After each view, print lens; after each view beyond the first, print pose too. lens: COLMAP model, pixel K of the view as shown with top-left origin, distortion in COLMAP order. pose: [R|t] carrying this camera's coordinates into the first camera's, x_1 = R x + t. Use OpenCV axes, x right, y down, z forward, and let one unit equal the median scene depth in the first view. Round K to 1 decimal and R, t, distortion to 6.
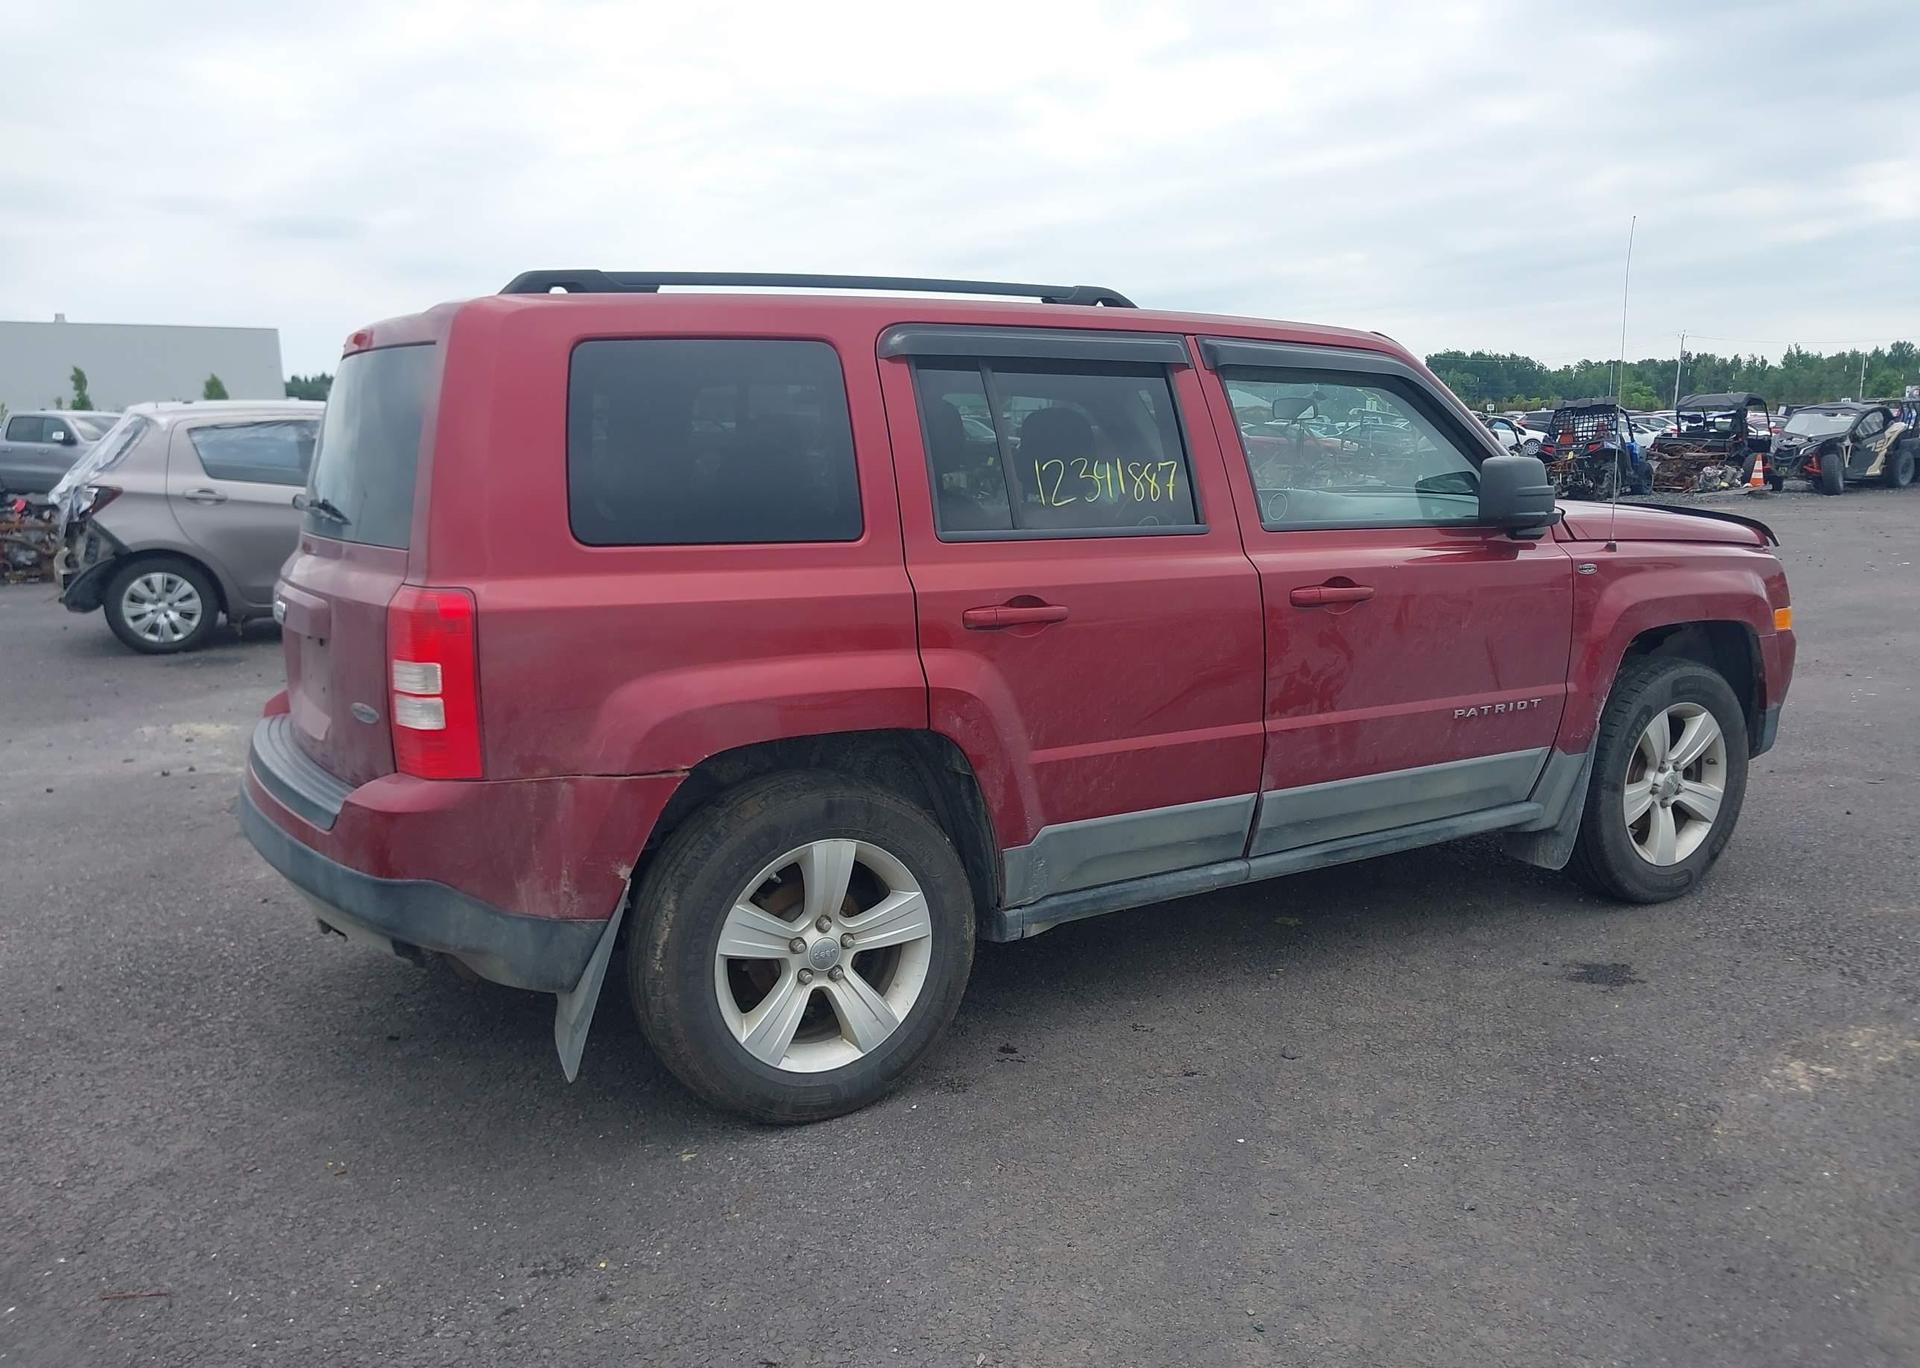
lens RADIAL K [[1517.4, 0, 977.3], [0, 1517.4, 717.1], [0, 0, 1]] dist [0.051494, -0.079817]
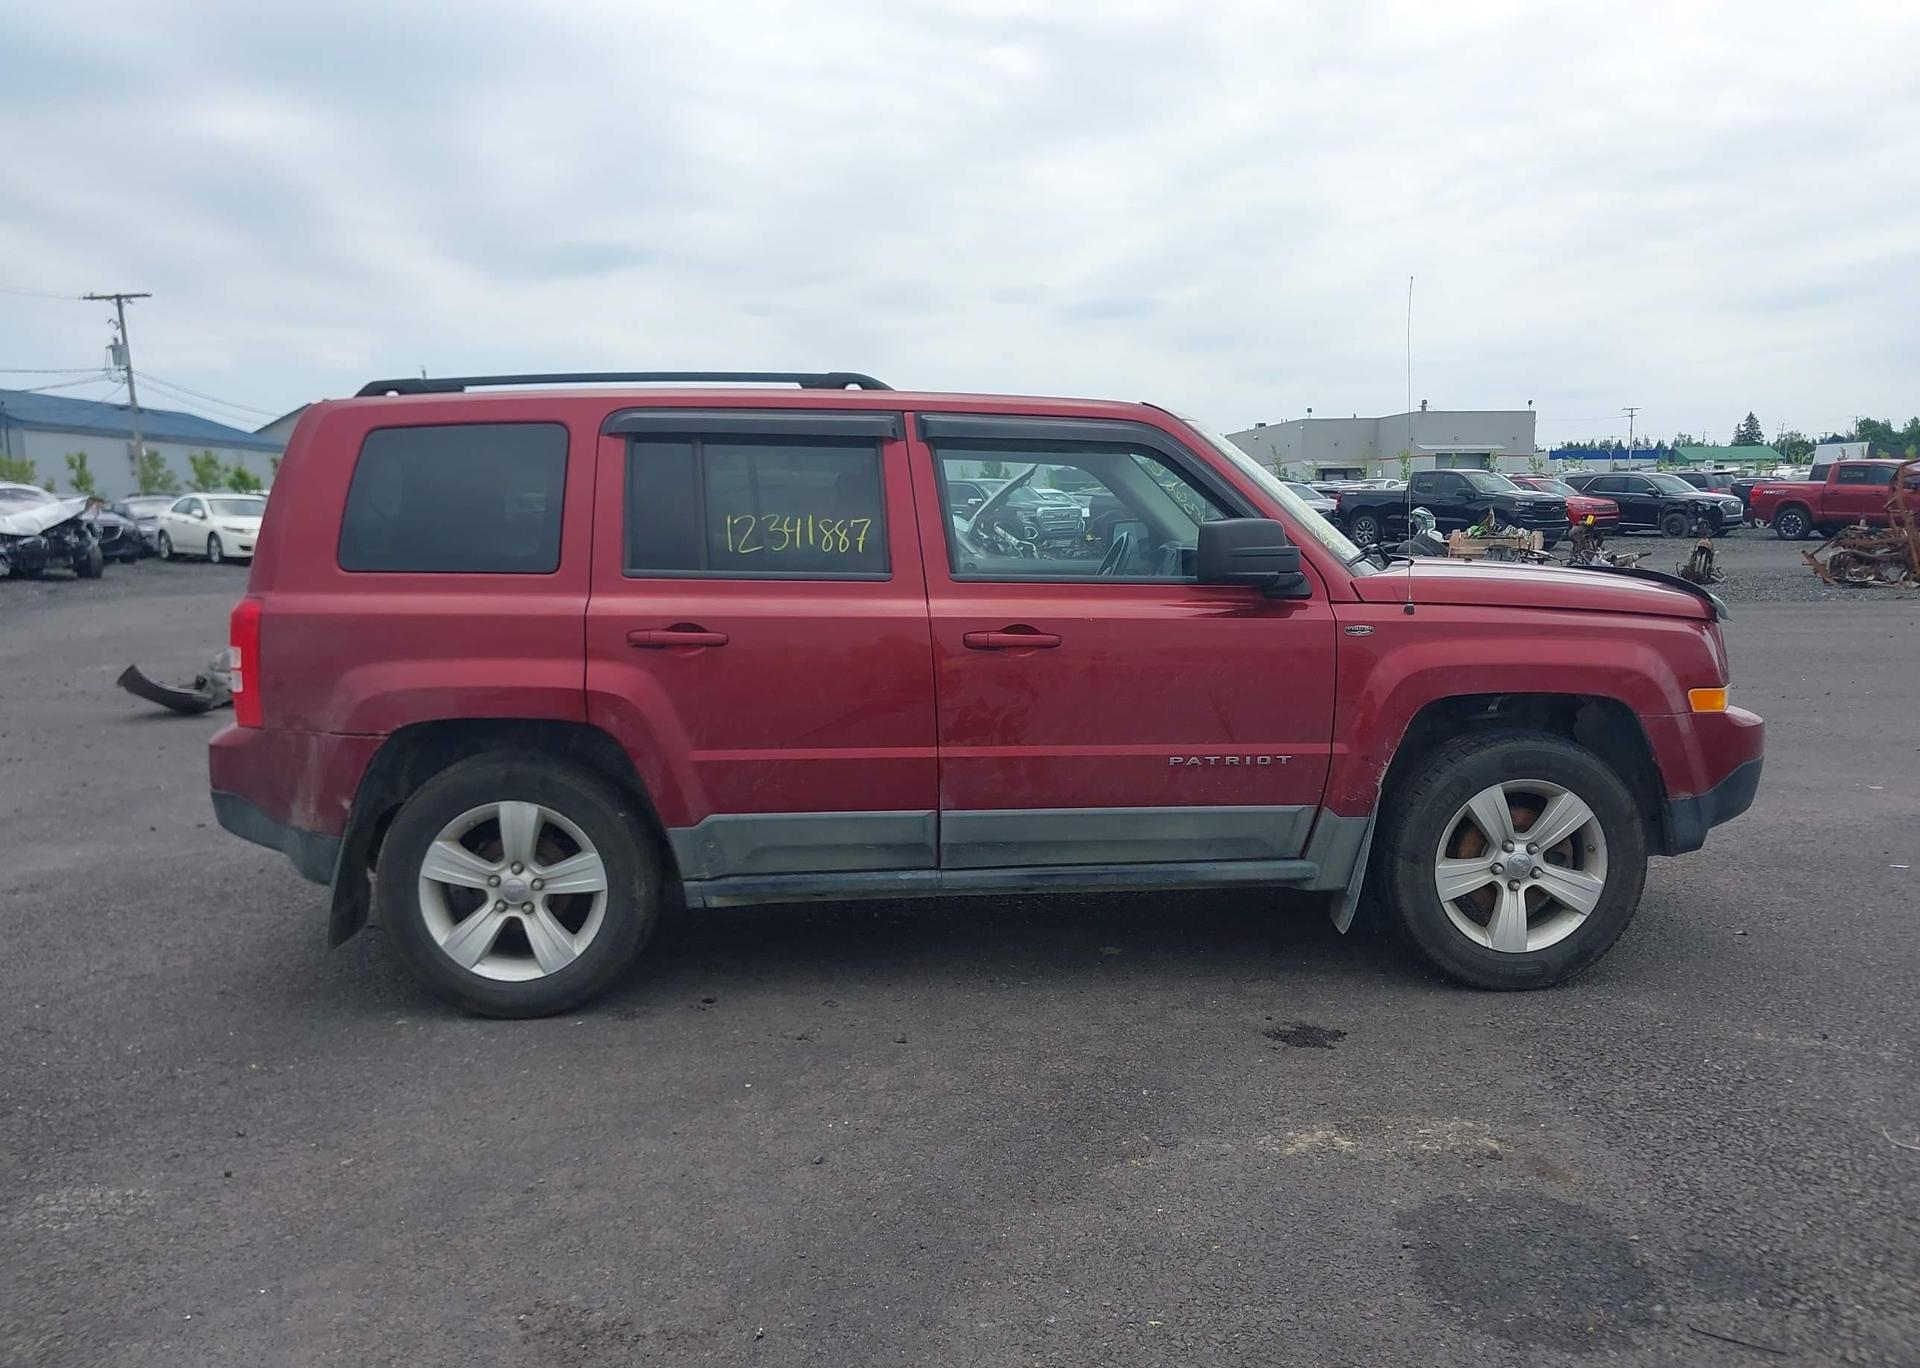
lens RADIAL K [[1525.9, 0, 960.0], [0, 1525.9, 684.0], [0, 0, 1]] dist [0.047041, -0.002184]
pose [[0.886009, 0.058562, -0.459955, 0.729115], [-0.086215, 0.995500, -0.039329, -0.000924], [0.455582, 0.074501, 0.887071, -0.002297]]
